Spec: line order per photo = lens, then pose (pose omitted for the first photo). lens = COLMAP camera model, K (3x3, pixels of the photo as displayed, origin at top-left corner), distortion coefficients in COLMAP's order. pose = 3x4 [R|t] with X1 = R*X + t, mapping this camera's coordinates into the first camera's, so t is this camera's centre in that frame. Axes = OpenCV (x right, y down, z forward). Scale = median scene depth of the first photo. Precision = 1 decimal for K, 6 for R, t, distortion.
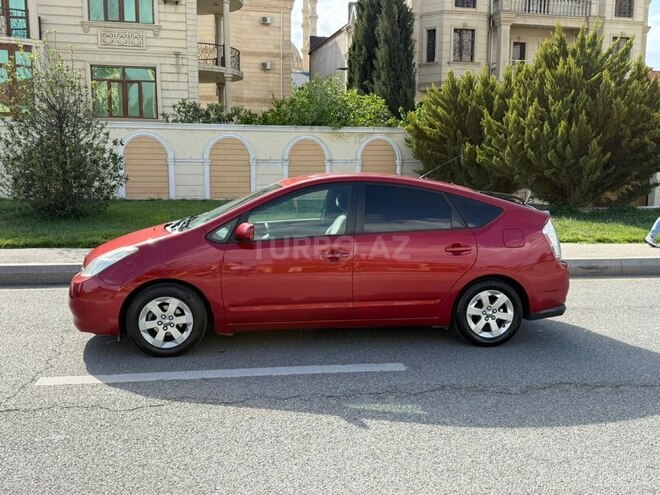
lens RADIAL K [[632.7, 0, 329.9], [0, 632.7, 243.3], [0, 0, 1]] dist [0.147473, -0.286202]
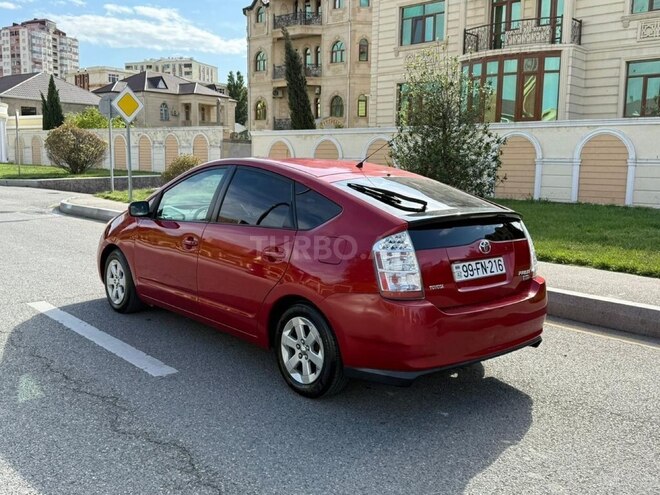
lens RADIAL K [[632.7, 0, 329.9], [0, 632.7, 243.3], [0, 0, 1]] dist [0.147473, -0.286202]
pose [[0.549318, 0.112353, -0.828026, 0.847820], [-0.123371, 0.990965, 0.052617, -0.050747], [0.826456, 0.073251, 0.558215, 0.614652]]
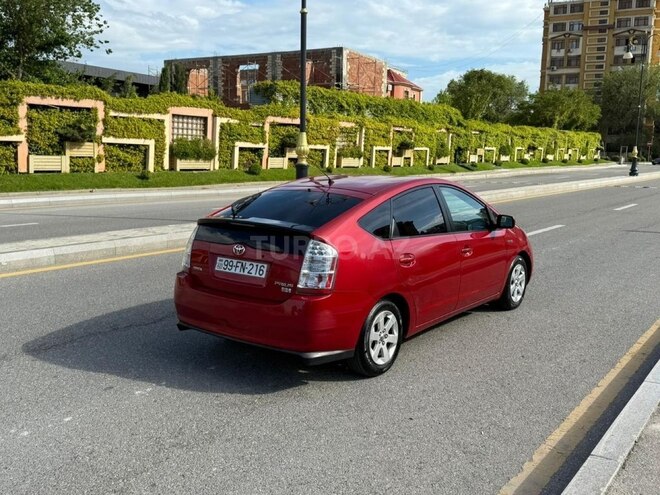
lens RADIAL K [[632.7, 0, 329.9], [0, 632.7, 243.3], [0, 0, 1]] dist [0.147473, -0.286202]
pose [[-0.710579, 0.081422, -0.698890, 0.869213], [-0.107595, 0.969026, 0.222289, -0.241869], [0.695342, 0.233151, -0.679809, 1.811105]]
